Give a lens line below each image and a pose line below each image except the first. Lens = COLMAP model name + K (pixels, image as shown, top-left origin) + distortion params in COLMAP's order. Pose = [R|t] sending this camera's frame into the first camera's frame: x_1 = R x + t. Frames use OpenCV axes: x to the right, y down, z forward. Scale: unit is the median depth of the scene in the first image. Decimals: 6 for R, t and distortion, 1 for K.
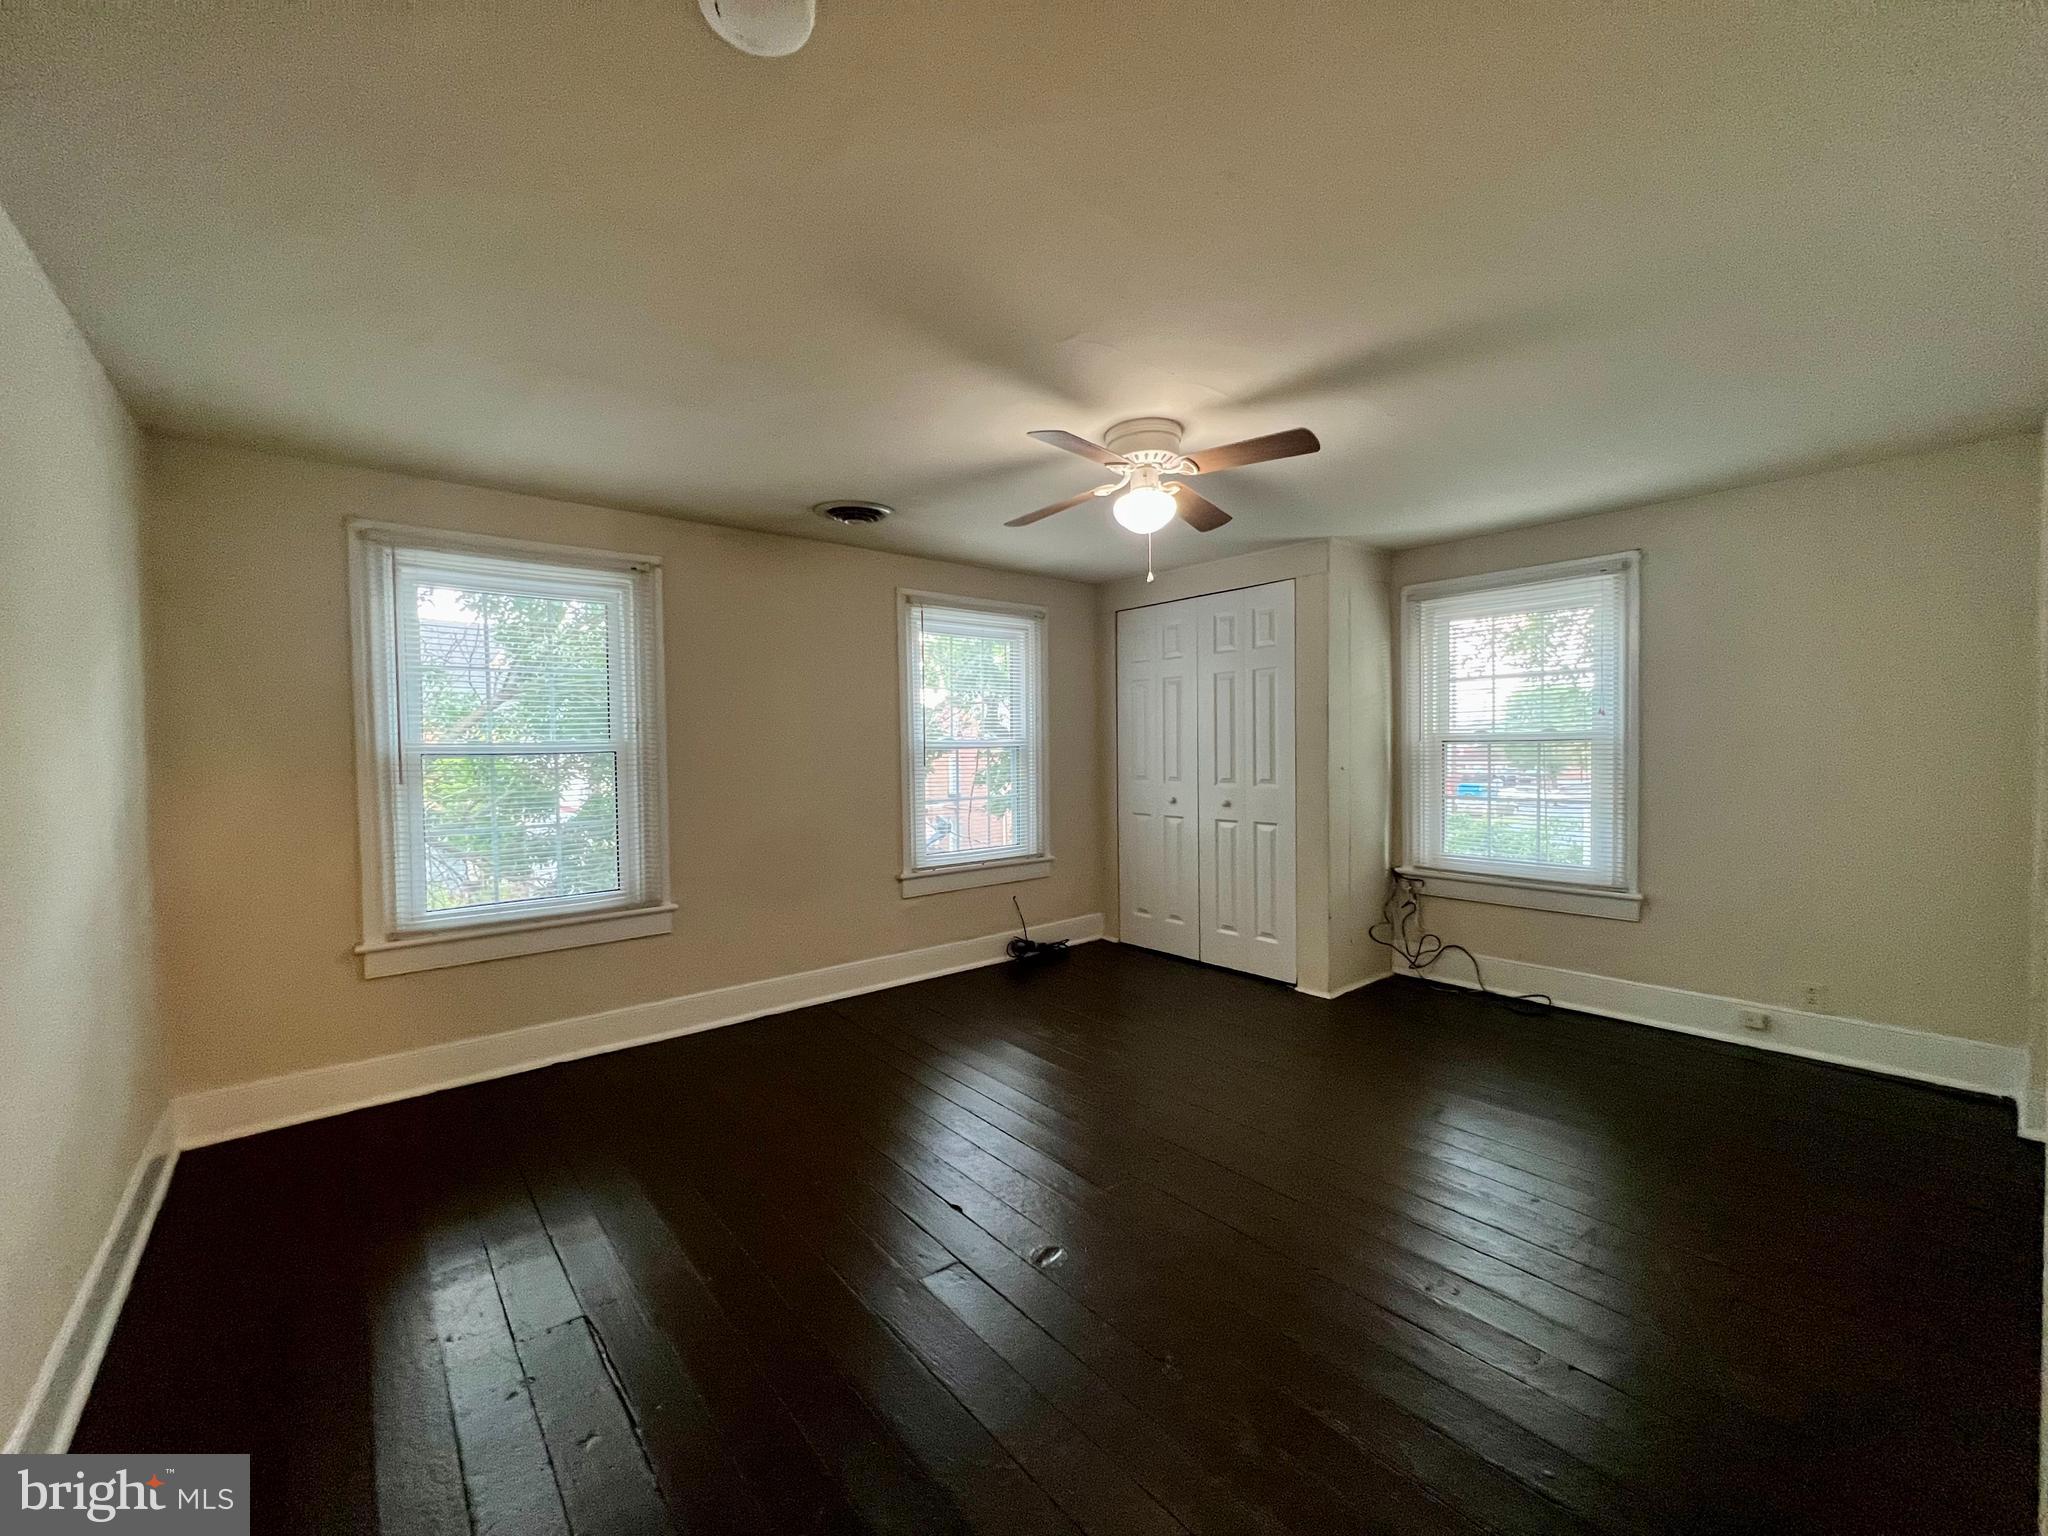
lens RADIAL K [[822.4, 0, 1020.0], [0, 822.4, 775.4], [0, 0, 1]] dist [-0.000503, 0.000015]
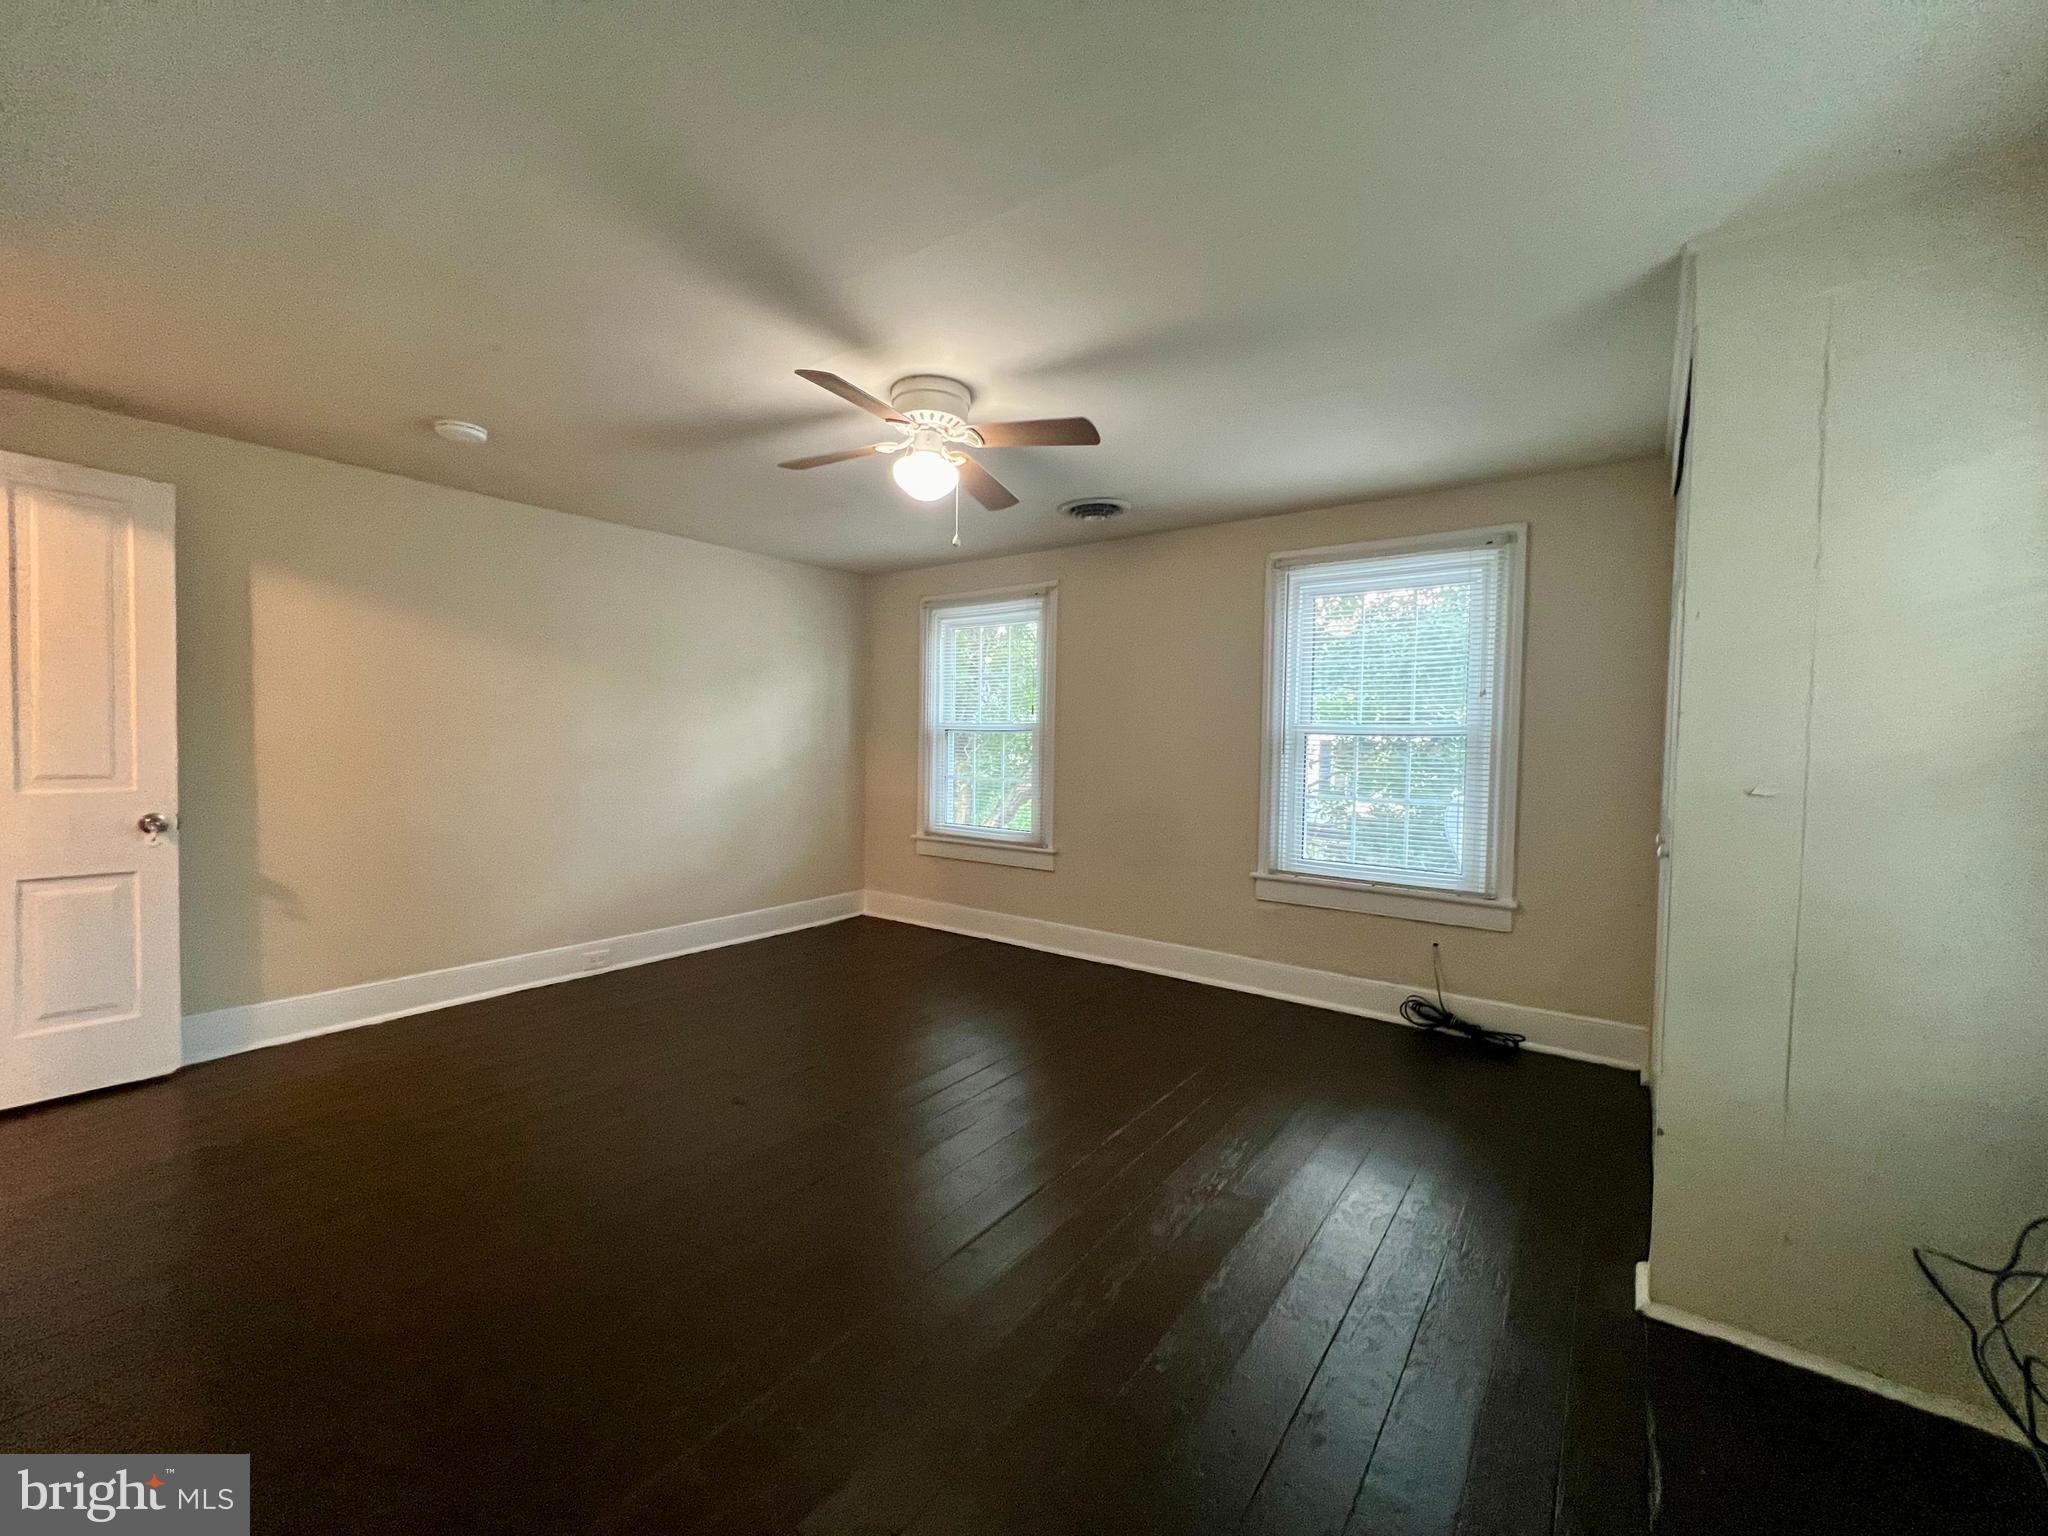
lens RADIAL K [[813.3, 0, 1060.7], [0, 813.3, 763.2], [0, 0, 1]] dist [0.000869, 0.000088]
pose [[0.258885, 0.055382, -0.964319, 0.654911], [-0.046807, 0.997901, 0.044744, -0.029102], [0.964773, 0.033553, 0.260934, 0.553692]]
